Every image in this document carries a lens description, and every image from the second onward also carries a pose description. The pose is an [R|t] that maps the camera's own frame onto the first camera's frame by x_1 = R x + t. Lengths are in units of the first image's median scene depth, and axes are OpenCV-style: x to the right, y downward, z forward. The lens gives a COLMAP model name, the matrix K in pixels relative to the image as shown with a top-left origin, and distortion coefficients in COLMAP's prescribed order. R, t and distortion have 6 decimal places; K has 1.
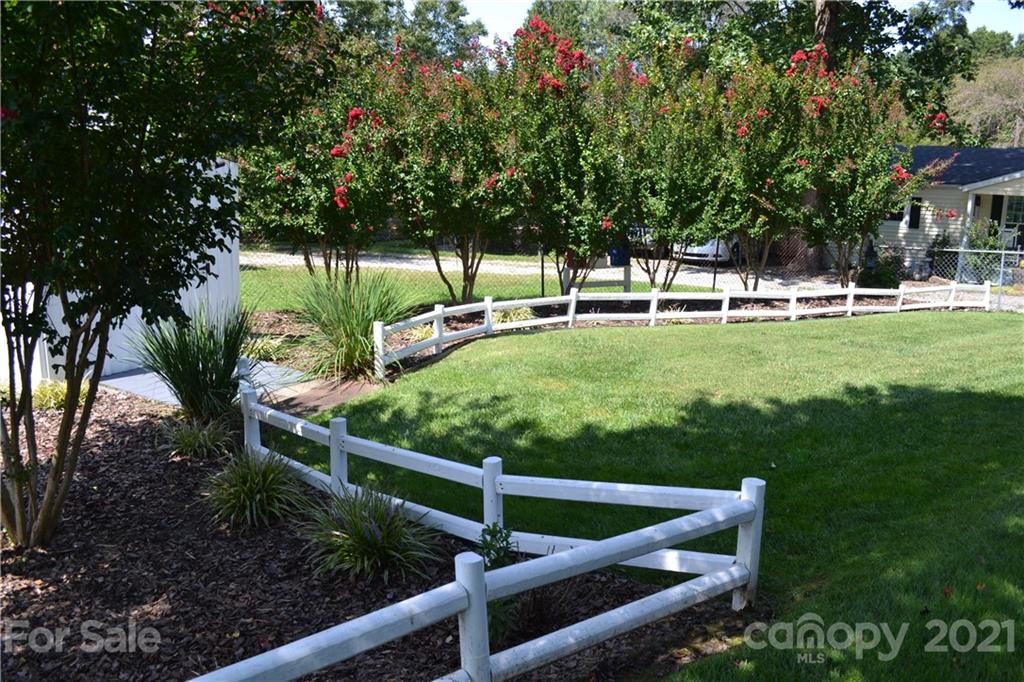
lens RADIAL K [[821.8, 0, 514.2], [0, 821.8, 343.9], [0, 0, 1]] dist [-0.072656, 0.001439]
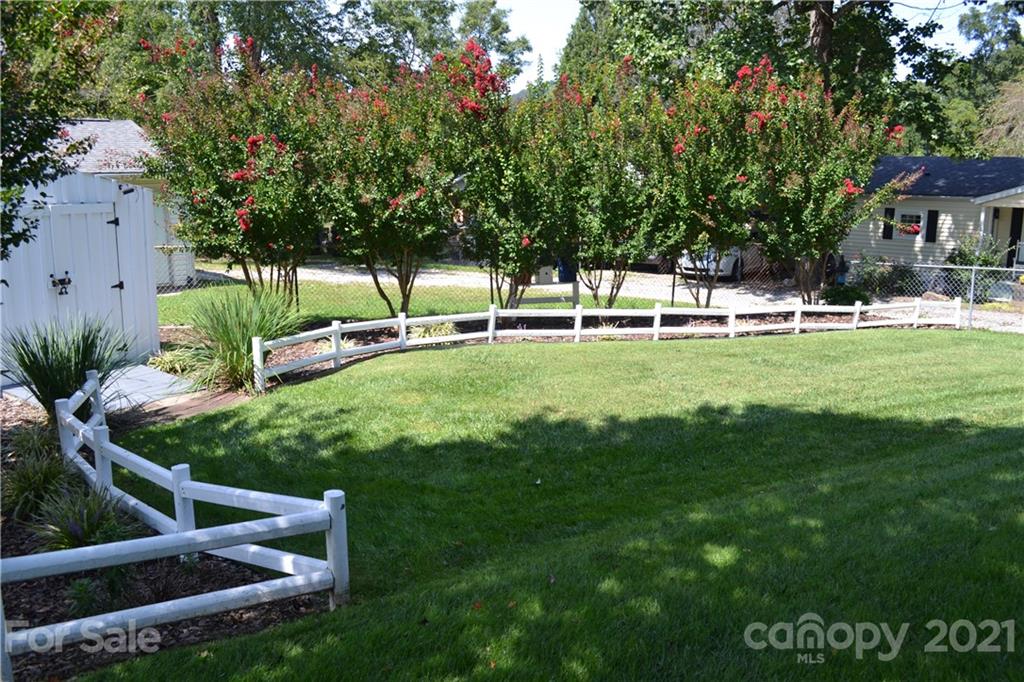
lens RADIAL K [[821.8, 0, 507.3], [0, 821.8, 337.9], [0, 0, 1]] dist [-0.072656, 0.001439]
pose [[0.995774, 0.007970, -0.091496, 0.159938], [-0.009989, 0.999716, -0.021635, -0.003837], [0.091298, 0.022458, 0.995570, -0.015124]]
